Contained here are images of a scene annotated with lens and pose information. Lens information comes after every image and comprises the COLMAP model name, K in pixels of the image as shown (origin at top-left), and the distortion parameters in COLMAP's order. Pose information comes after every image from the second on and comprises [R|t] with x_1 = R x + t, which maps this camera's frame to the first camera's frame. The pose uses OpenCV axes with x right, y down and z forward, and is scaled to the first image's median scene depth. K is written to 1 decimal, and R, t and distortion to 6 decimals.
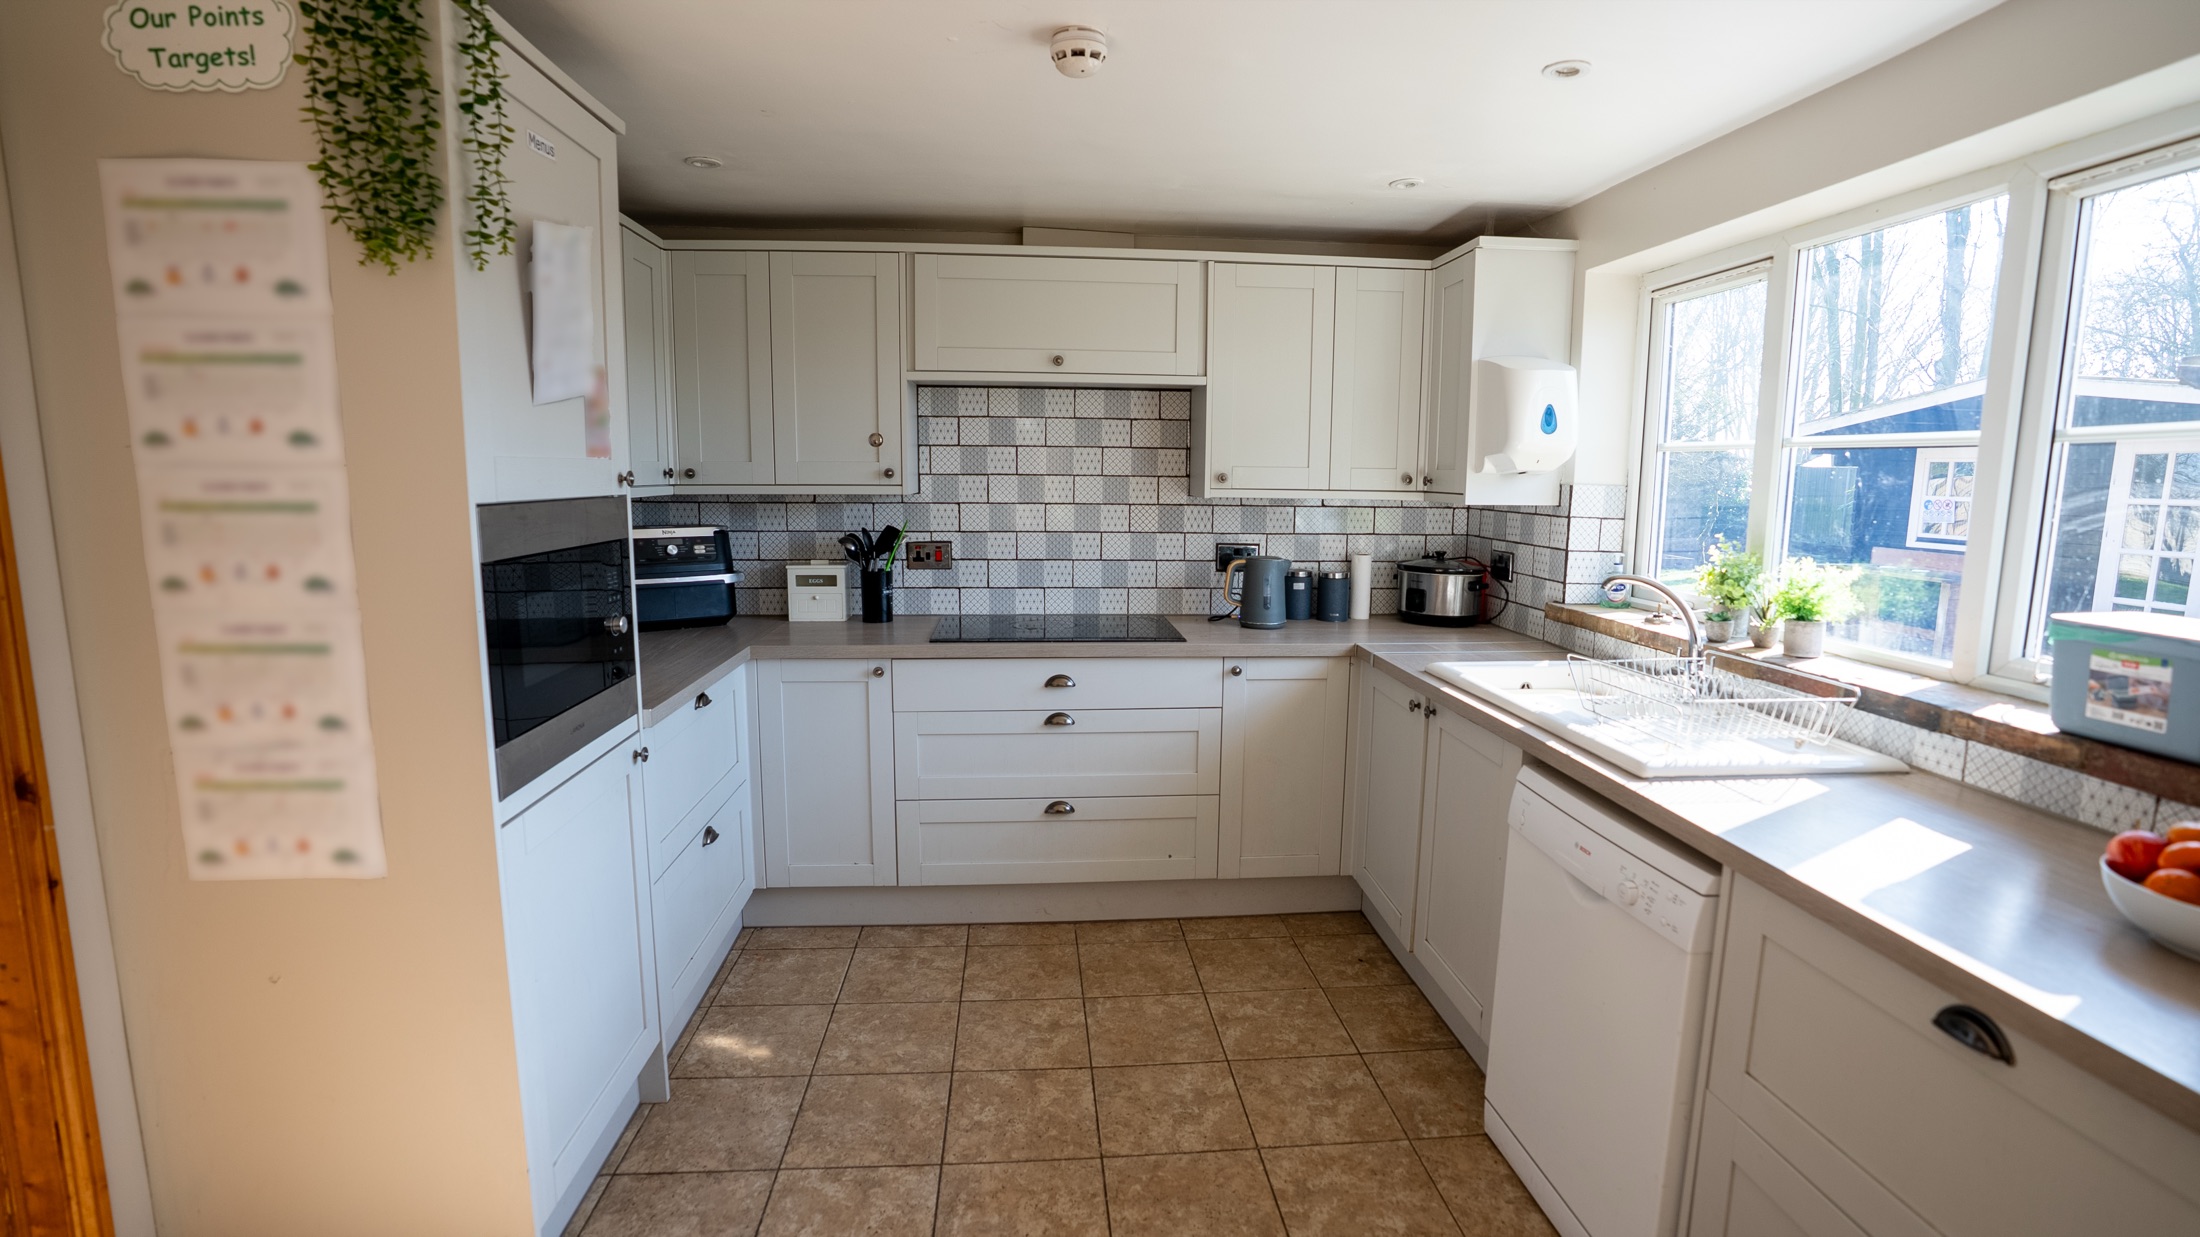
lens RADIAL K [[1022.2, 0, 1110.4], [0, 1022.2, 616.0], [0, 0, 1]] dist [-0.074549, 0.032884]
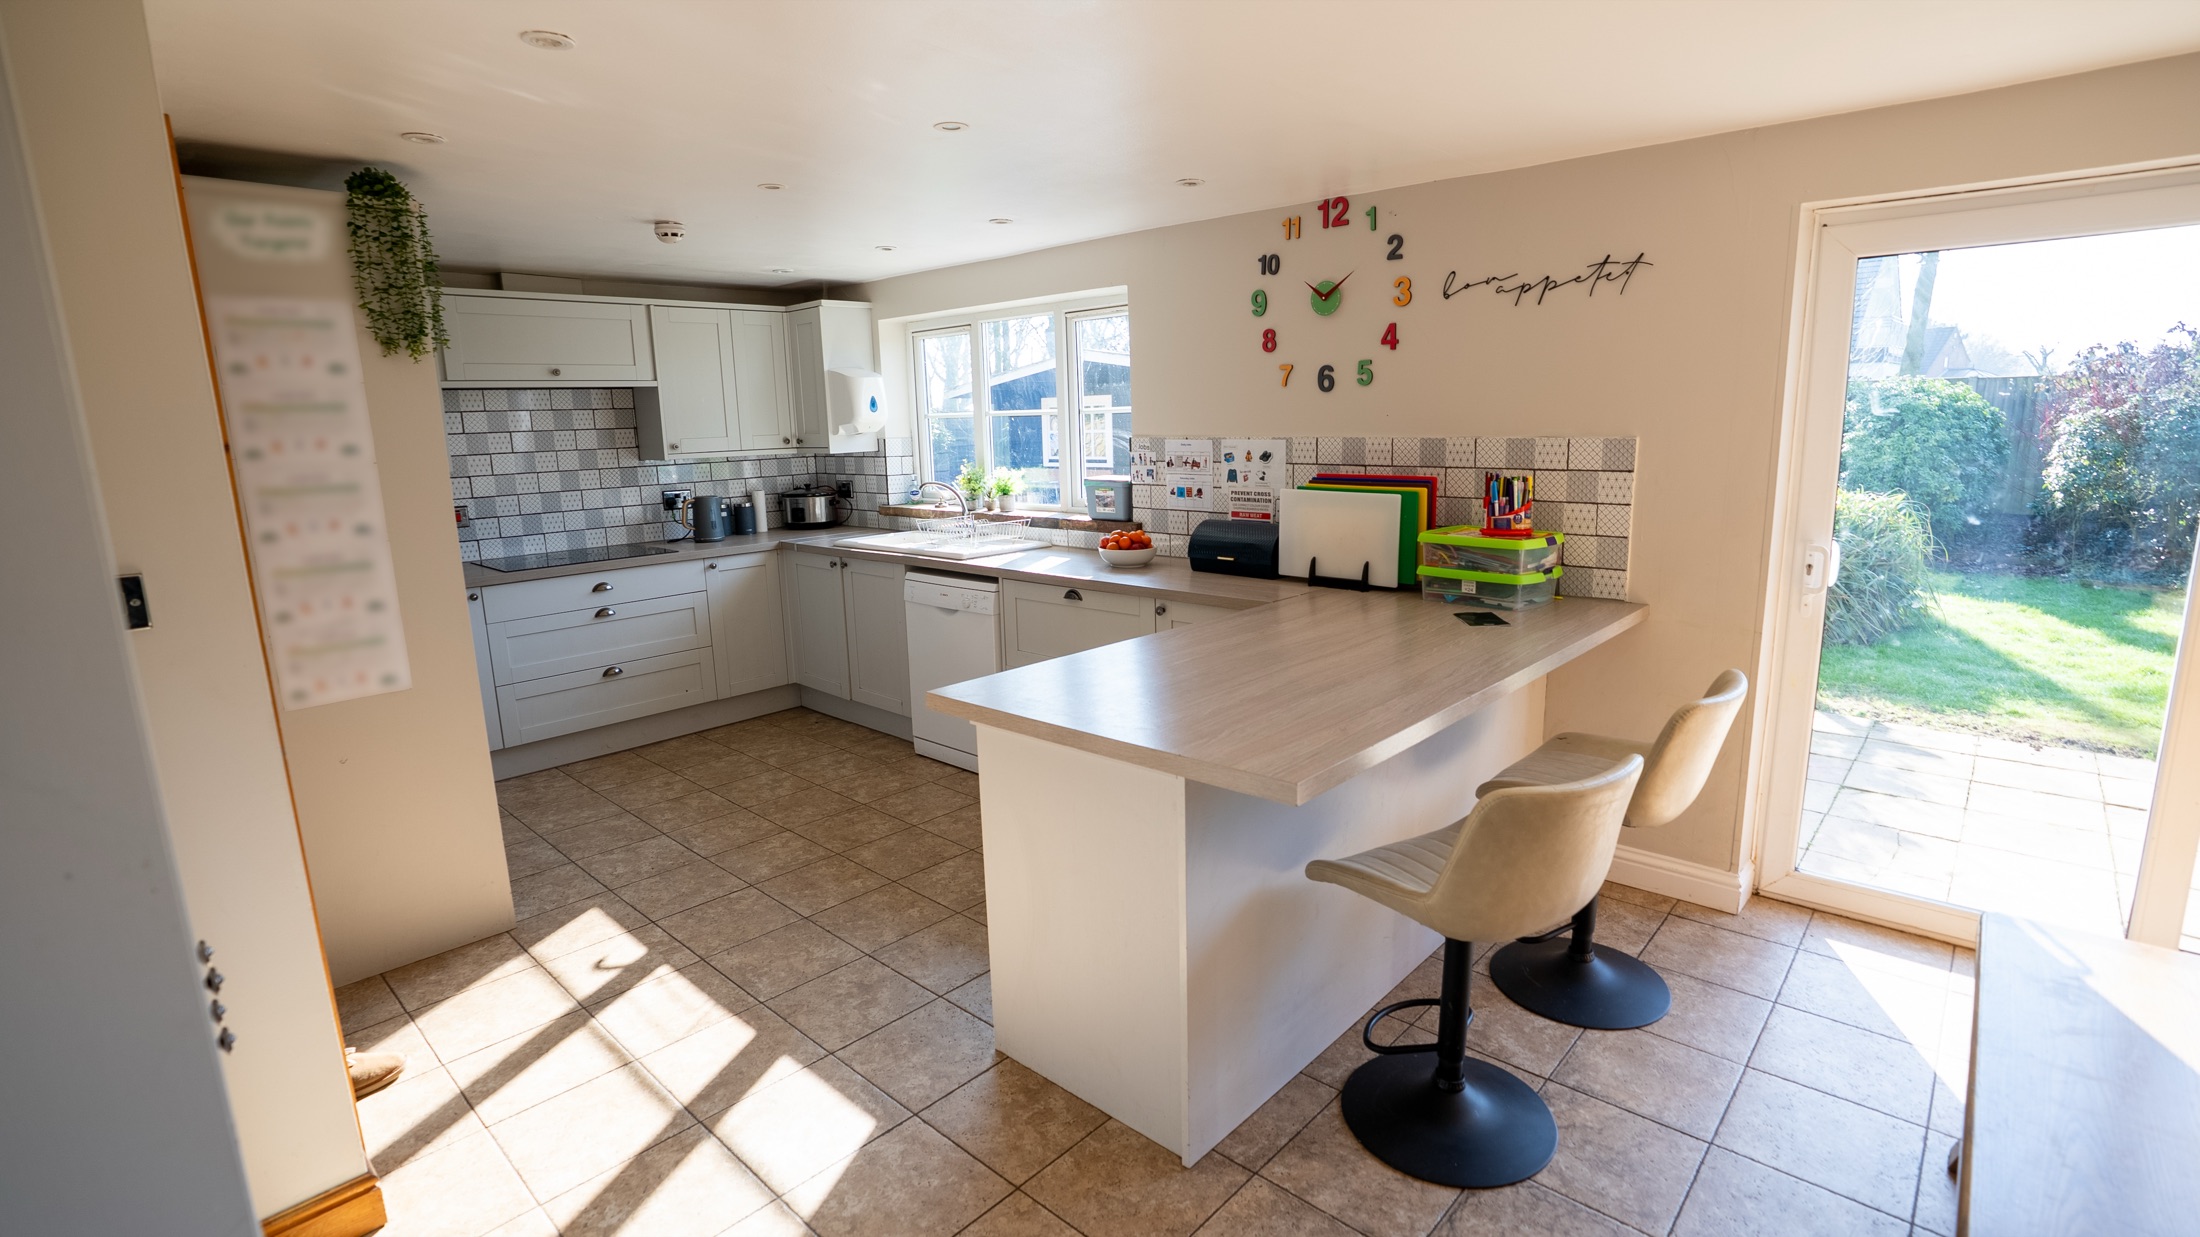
lens RADIAL K [[1022.2, 0, 1110.4], [0, 1022.2, 616.0], [0, 0, 1]] dist [-0.074549, 0.032884]
pose [[0.735768, -0.157913, 0.658566, -0.472690], [0.127458, 0.987346, 0.094349, 0.060372], [-0.665132, 0.014521, 0.746585, -0.598323]]
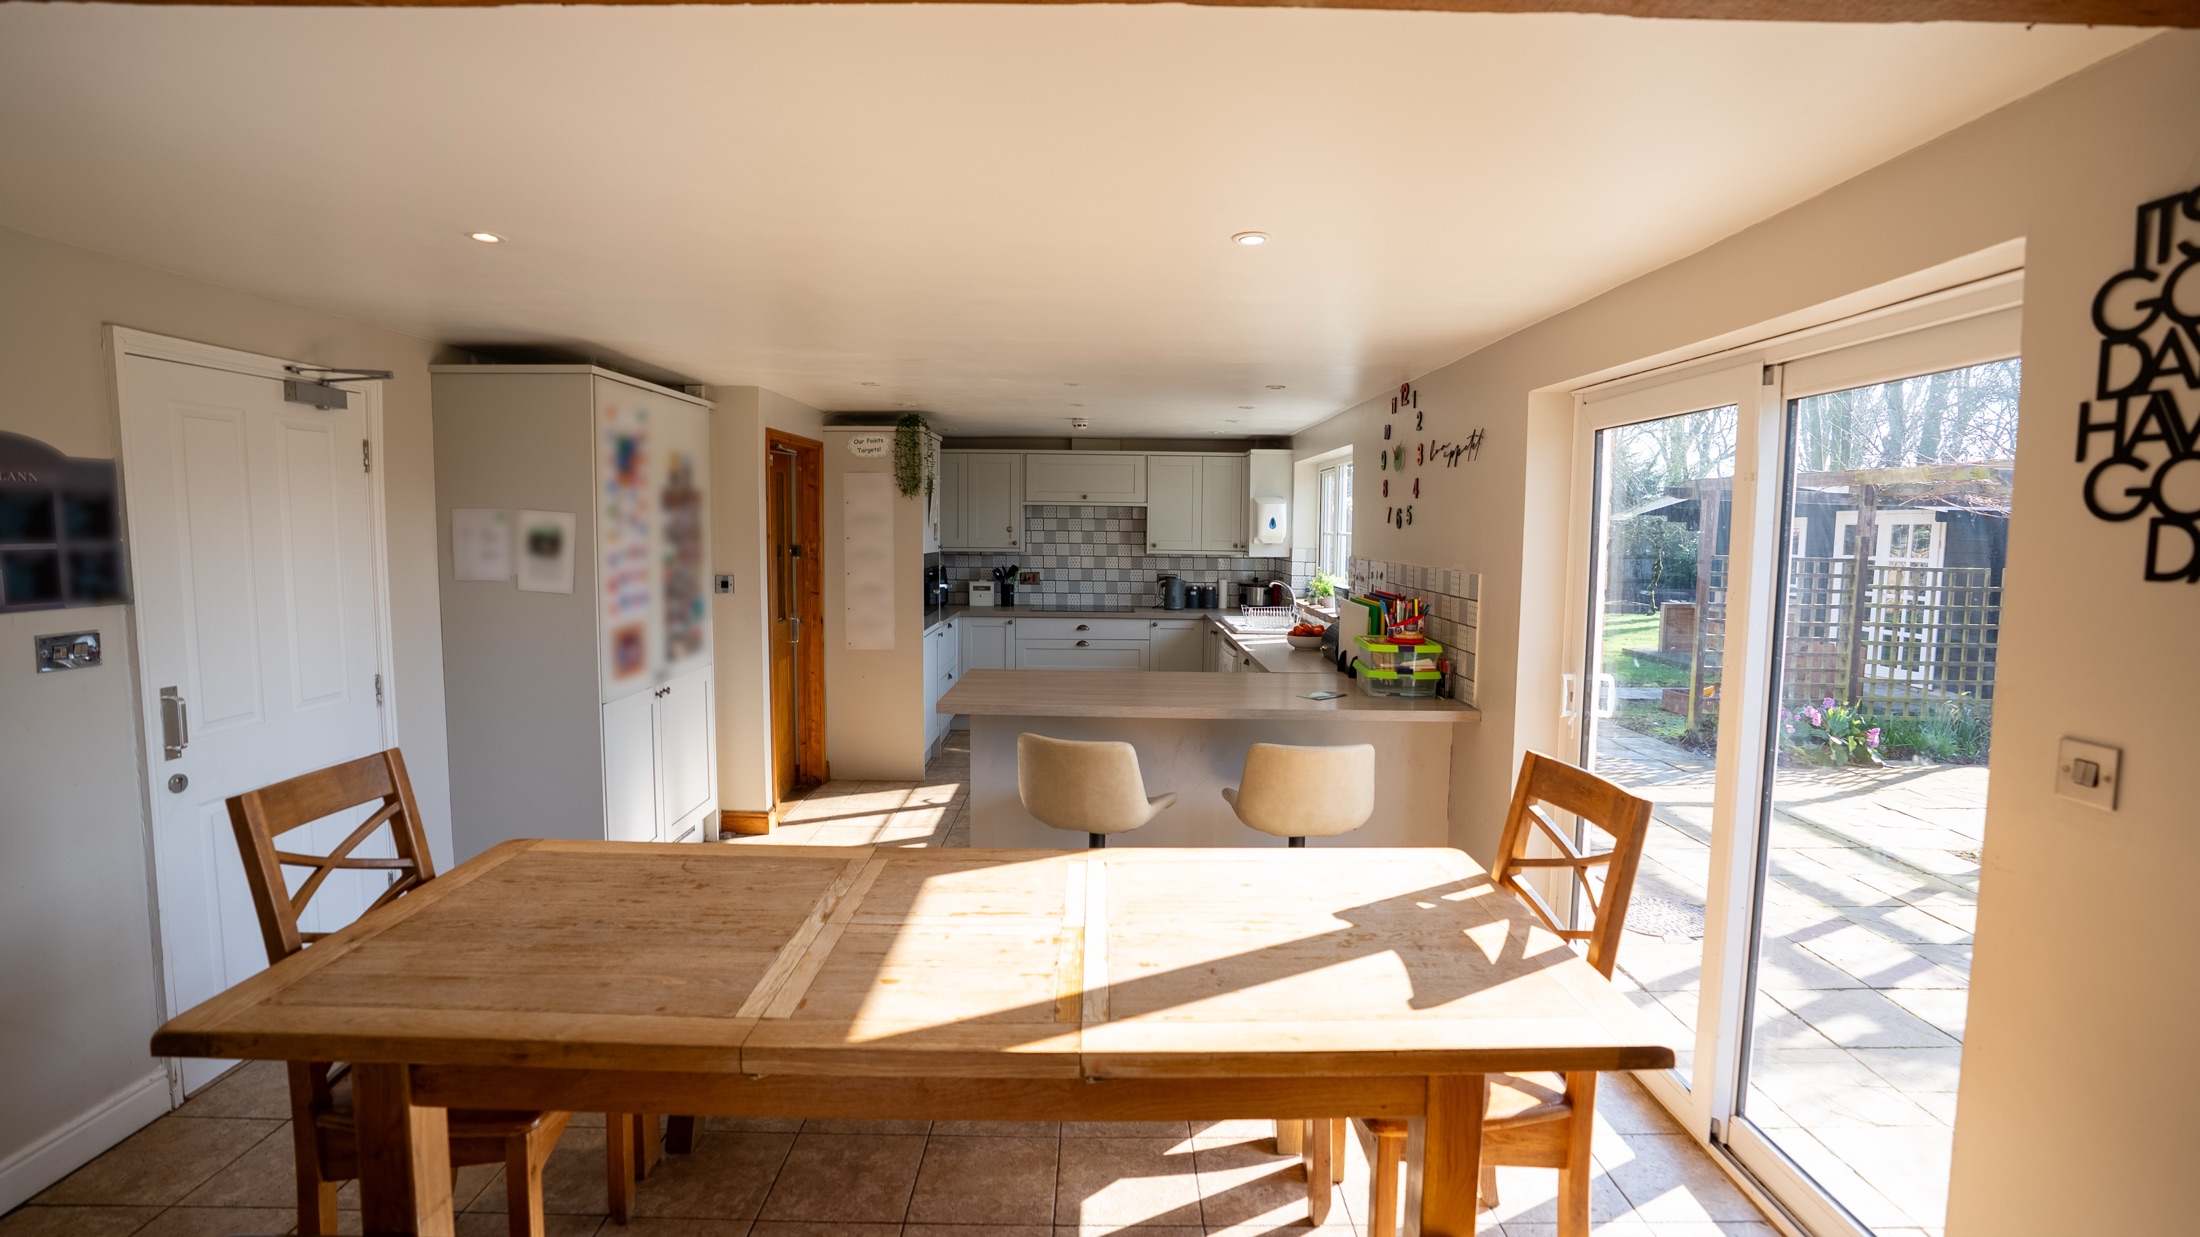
lens RADIAL K [[1022.2, 0, 1110.4], [0, 1022.2, 616.0], [0, 0, 1]] dist [-0.074549, 0.032884]
pose [[0.996813, 0.008610, -0.079305, 0.207898], [-0.012850, 0.998506, -0.053109, 0.162700], [0.078729, 0.053958, 0.995435, -1.422611]]
